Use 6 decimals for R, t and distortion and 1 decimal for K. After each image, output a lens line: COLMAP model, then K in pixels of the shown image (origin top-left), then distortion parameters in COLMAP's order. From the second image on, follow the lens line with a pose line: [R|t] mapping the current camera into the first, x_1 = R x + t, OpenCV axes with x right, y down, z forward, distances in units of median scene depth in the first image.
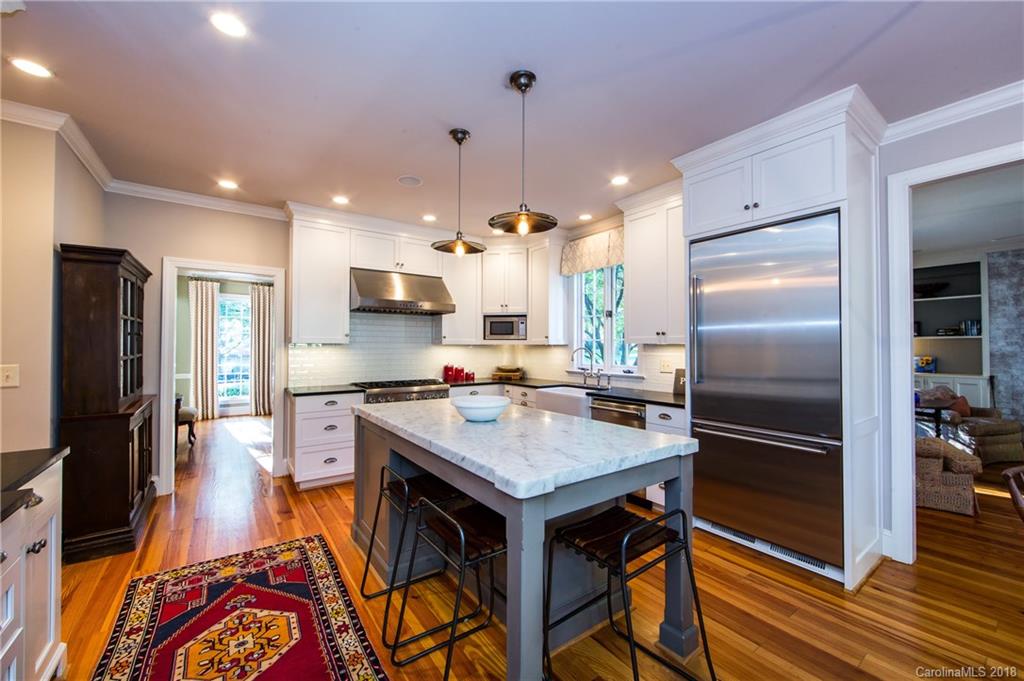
lens RADIAL K [[404.8, 0, 512.7], [0, 404.8, 343.2], [0, 0, 1]] dist [-0.002277, -0.000717]
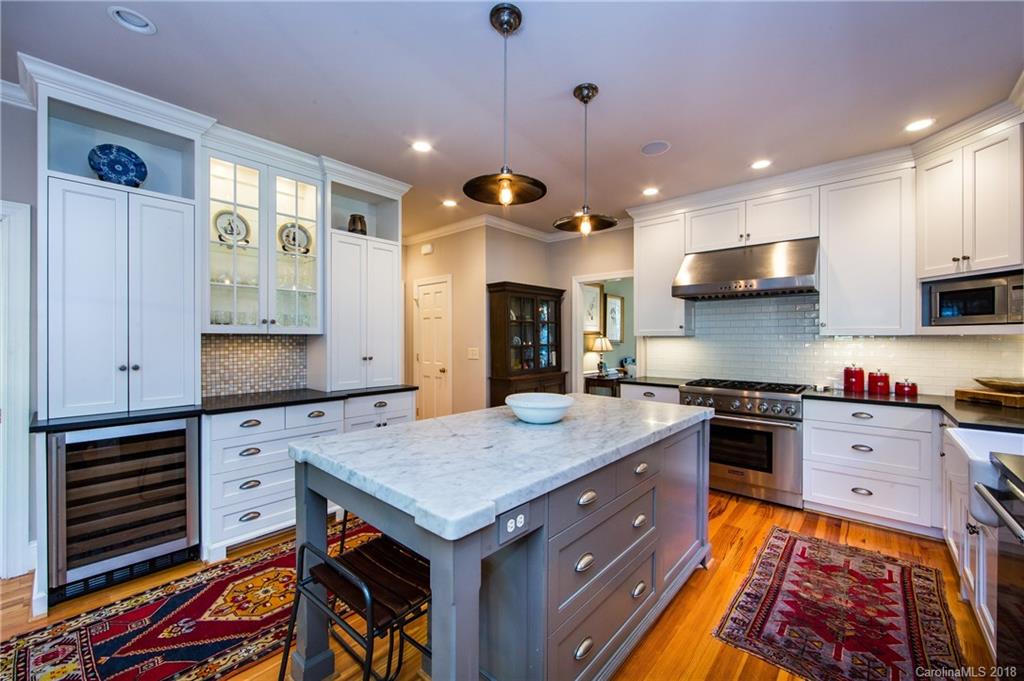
lens RADIAL K [[404.8, 0, 521.5], [0, 404.8, 340.2], [0, 0, 1]] dist [-0.002277, -0.000717]
pose [[0.225030, 0.000493, -0.974352, 0.371122], [0.007821, 0.999967, 0.002312, 0.005131], [0.974320, -0.008141, 0.225019, 0.362466]]
